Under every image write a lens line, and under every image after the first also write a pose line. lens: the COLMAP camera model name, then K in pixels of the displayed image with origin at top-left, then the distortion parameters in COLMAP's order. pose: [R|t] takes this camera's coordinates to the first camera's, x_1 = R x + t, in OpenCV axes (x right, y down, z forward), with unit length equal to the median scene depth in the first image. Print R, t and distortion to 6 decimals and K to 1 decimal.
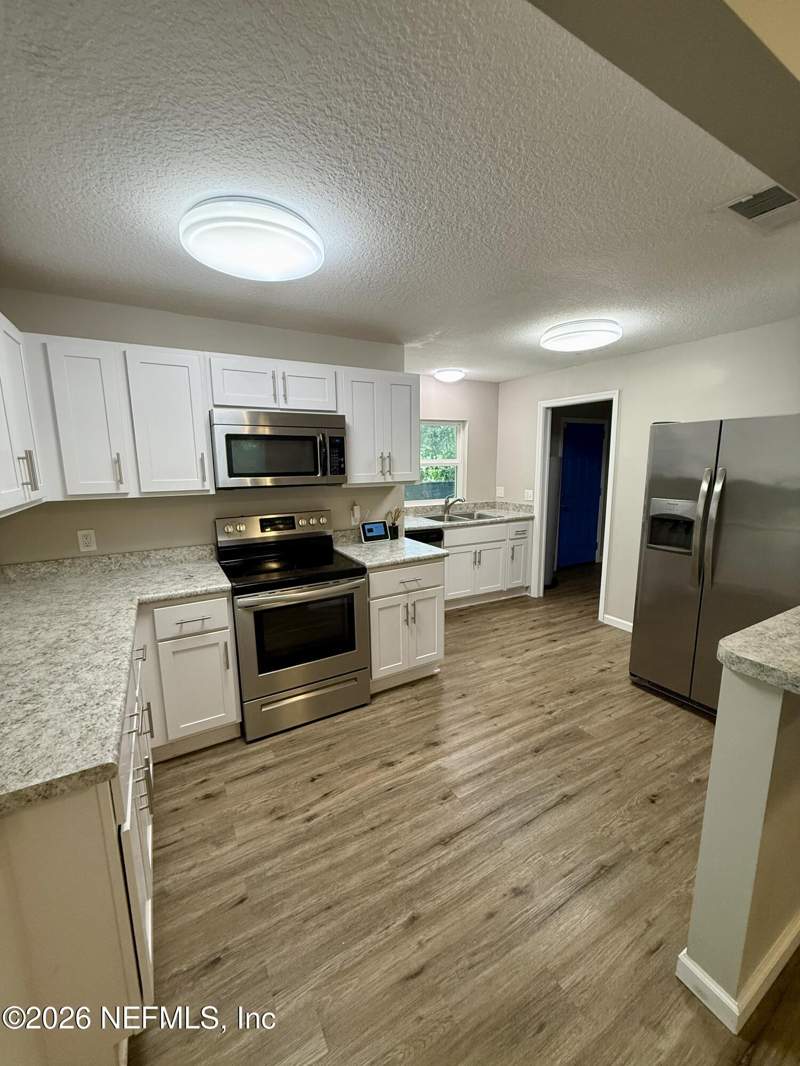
lens RADIAL K [[424.3, 0, 400.0], [0, 424.3, 533.0], [0, 0, 1]] dist [0.000914, 0.000202]
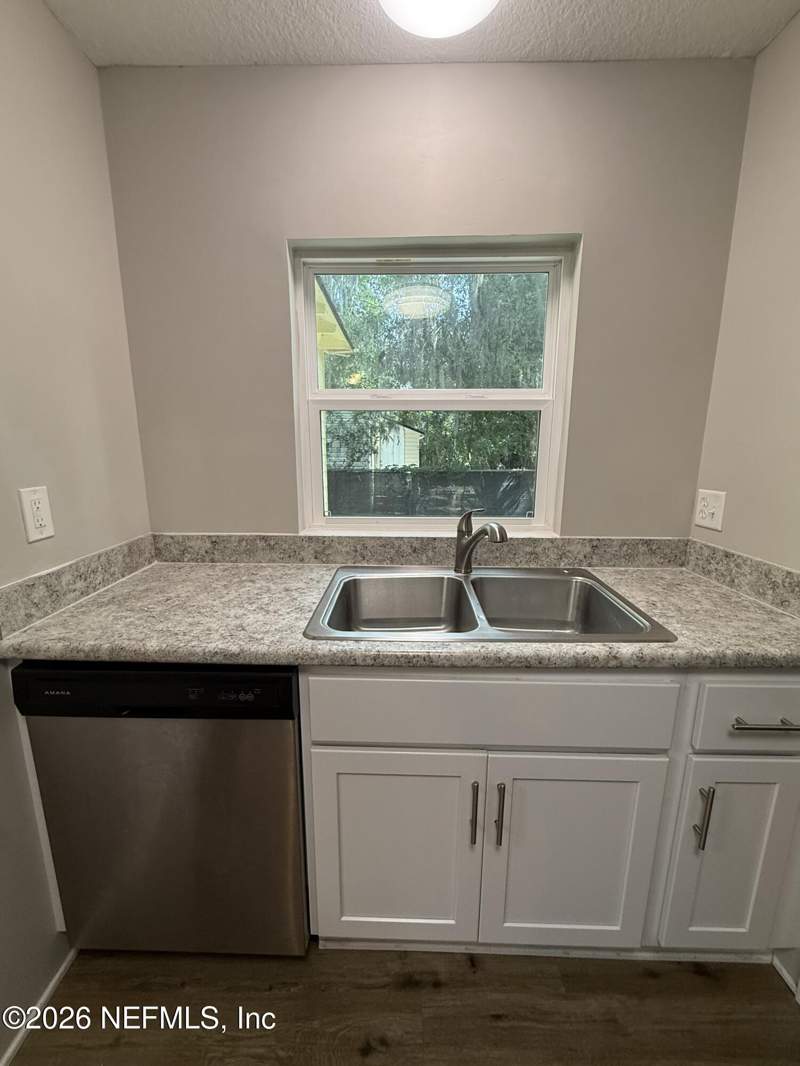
lens RADIAL K [[424.6, 0, 400.0], [0, 424.6, 533.0], [0, 0, 1]] dist [-0.001093, -0.000197]
pose [[0.856743, 0.113322, -0.503140, 0.221884], [-0.093621, 0.993526, 0.064355, -0.087489], [0.507176, -0.008031, 0.861805, 0.730553]]
